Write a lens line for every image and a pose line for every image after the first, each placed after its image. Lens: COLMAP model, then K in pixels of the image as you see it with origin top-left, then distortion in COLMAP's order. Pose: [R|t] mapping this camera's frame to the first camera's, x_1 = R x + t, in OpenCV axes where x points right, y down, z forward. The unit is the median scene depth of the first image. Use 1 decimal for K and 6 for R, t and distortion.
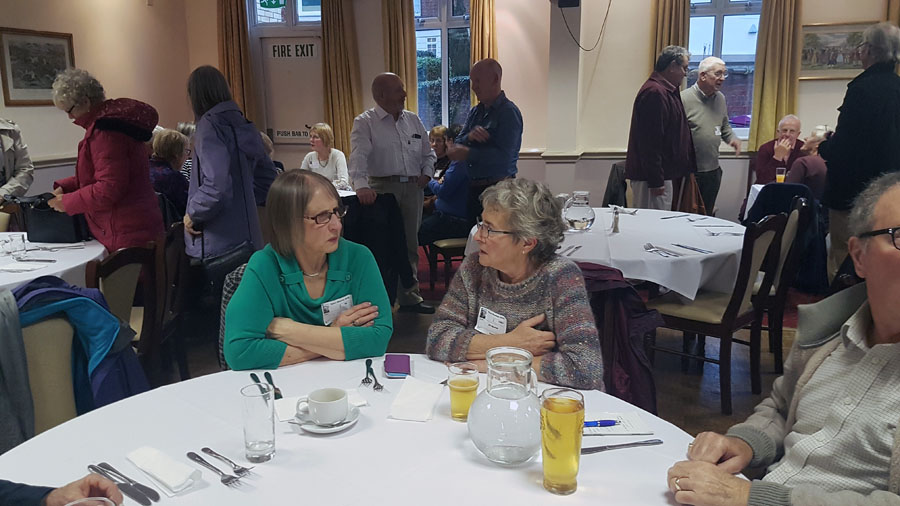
lens RADIAL K [[680.2, 0, 455.3], [0, 680.2, 257.8], [0, 0, 1]] dist [0.173181, -0.262022]
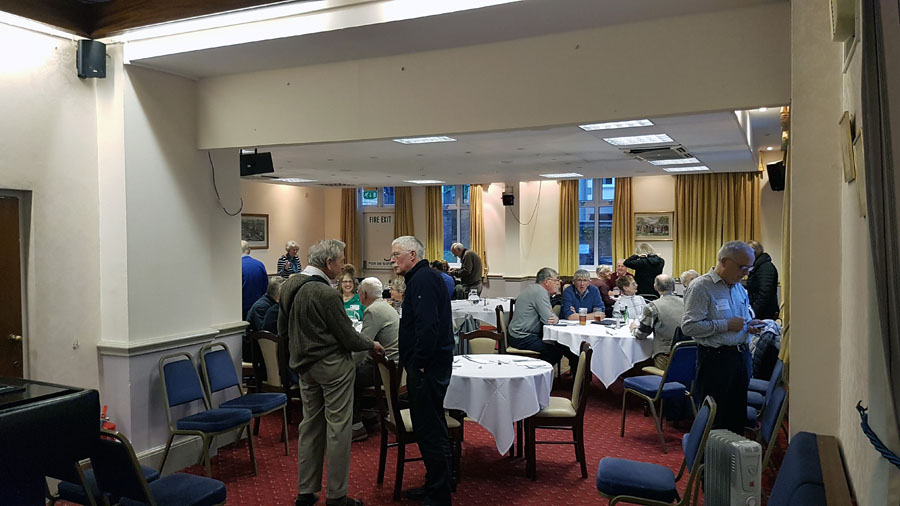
lens RADIAL K [[680.2, 0, 455.3], [0, 680.2, 257.8], [0, 0, 1]] dist [0.173181, -0.262022]
pose [[0.989591, 0.008664, -0.143645, 0.267528], [-0.033946, 0.984072, -0.174502, 0.129530], [0.139845, 0.177562, 0.974123, -0.851595]]
